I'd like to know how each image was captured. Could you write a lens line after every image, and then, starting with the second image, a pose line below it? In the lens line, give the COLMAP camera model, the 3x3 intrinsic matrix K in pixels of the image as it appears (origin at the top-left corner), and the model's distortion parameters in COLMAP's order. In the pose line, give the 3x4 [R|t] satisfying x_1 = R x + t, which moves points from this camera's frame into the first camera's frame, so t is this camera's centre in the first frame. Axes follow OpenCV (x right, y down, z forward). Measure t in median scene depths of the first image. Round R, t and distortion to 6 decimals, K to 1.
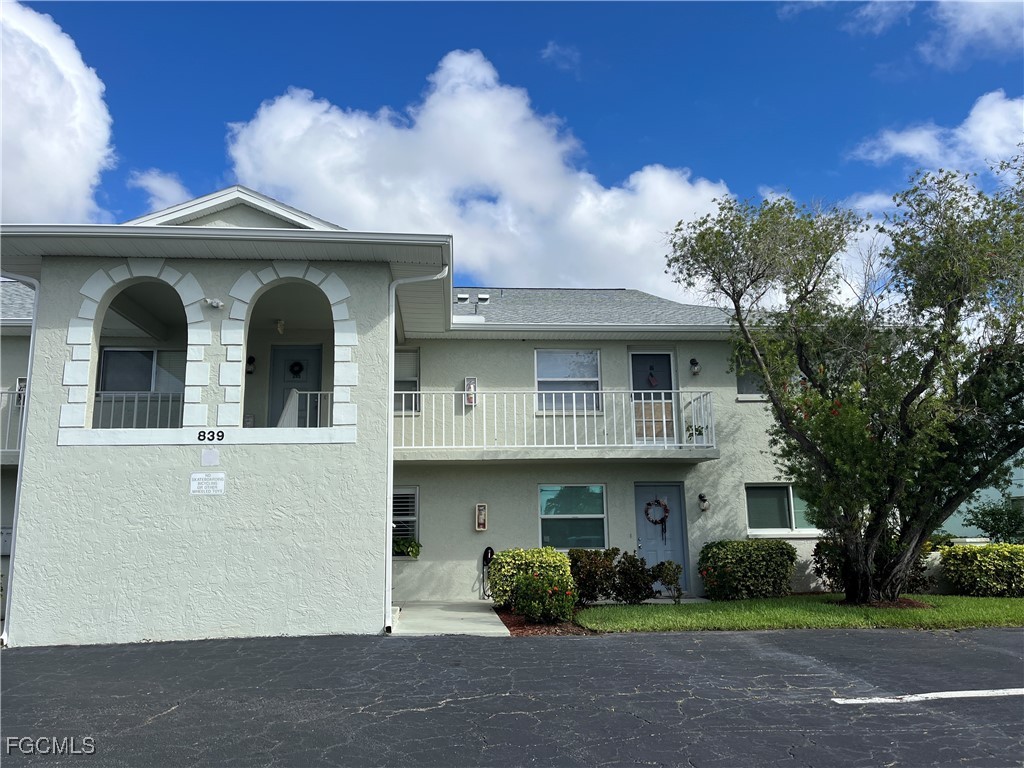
lens RADIAL K [[780.0, 0, 516.0], [0, 780.0, 384.3], [0, 0, 1]] dist [0.063710, -0.052163]
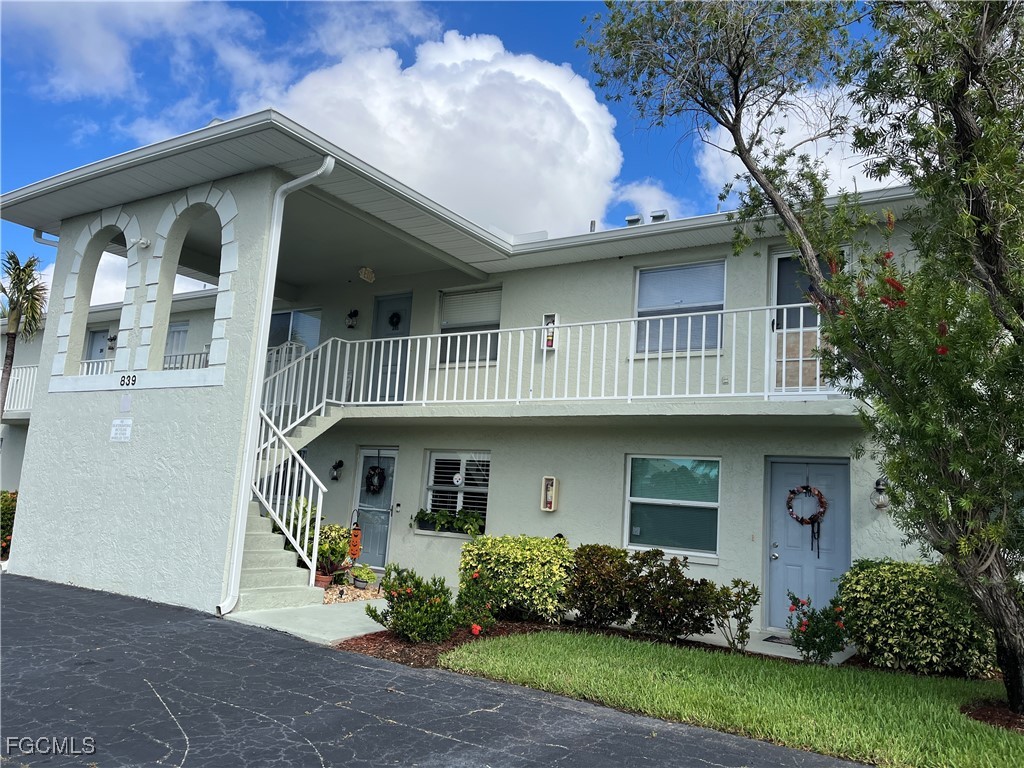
lens RADIAL K [[780.0, 0, 510.7], [0, 780.0, 384.3], [0, 0, 1]] dist [0.063710, -0.052163]
pose [[0.784547, -0.025294, -0.619553, 0.411673], [0.035331, 0.999368, 0.003940, 0.059590], [0.619062, -0.024980, 0.784945, 0.386877]]
